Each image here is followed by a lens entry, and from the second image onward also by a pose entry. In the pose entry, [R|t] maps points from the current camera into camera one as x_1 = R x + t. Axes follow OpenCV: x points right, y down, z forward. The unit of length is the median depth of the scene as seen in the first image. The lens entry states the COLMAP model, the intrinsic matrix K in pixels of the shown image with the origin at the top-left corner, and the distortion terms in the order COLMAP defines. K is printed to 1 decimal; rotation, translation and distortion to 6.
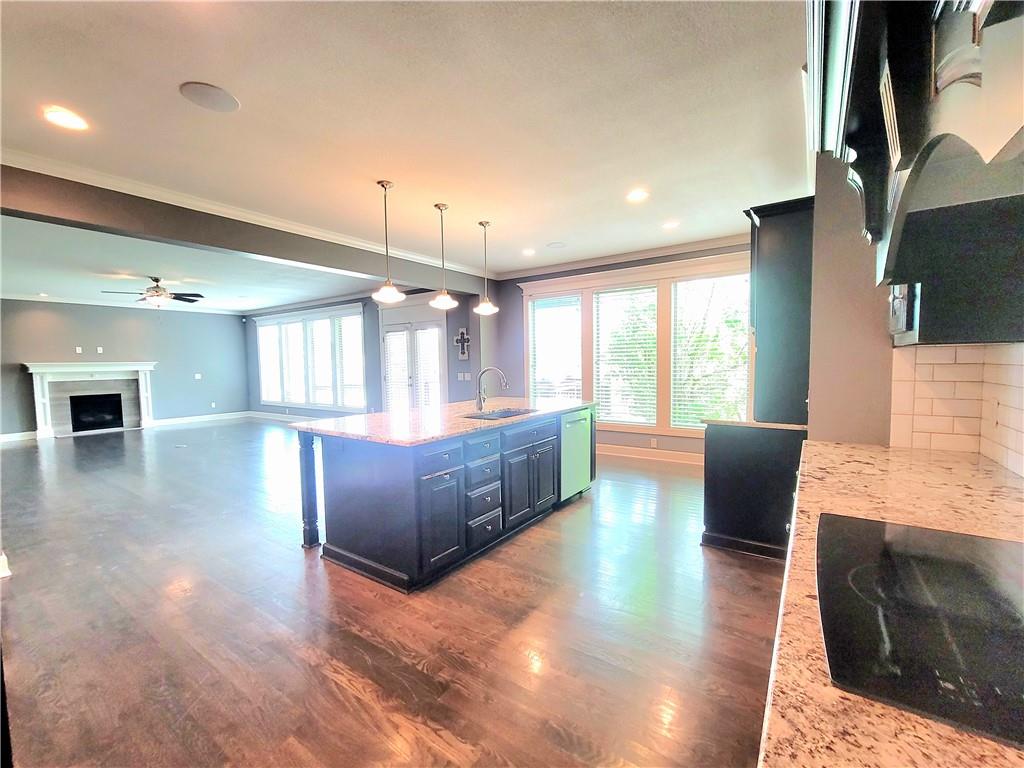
lens RADIAL K [[427.7, 0, 512.4], [0, 427.7, 387.0], [0, 0, 1]] dist [-0.009535, 0.001310]
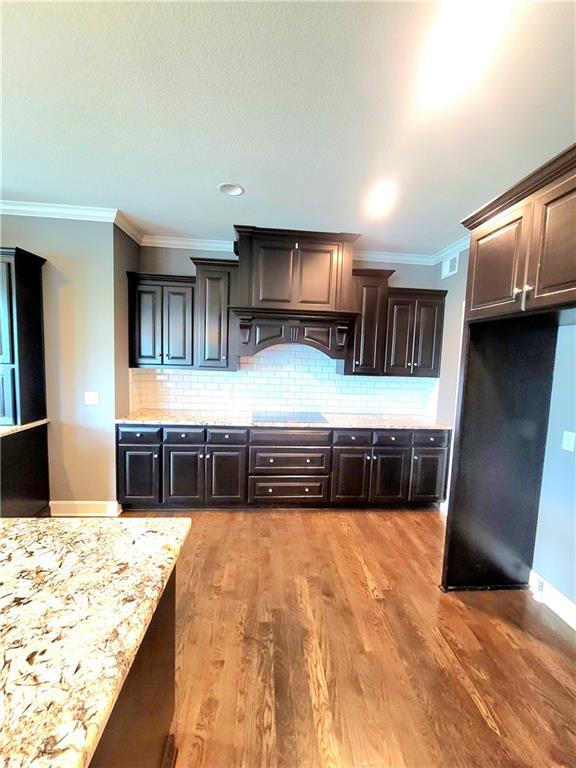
lens RADIAL K [[320.8, 0, 291.8], [0, 320.8, 383.2], [0, 0, 1]] dist [-0.009535, 0.001310]
pose [[-0.632890, -0.074218, 0.770676, -0.963091], [0.017916, 0.993724, 0.110412, -0.195691], [-0.774034, 0.083686, -0.627589, 1.536062]]
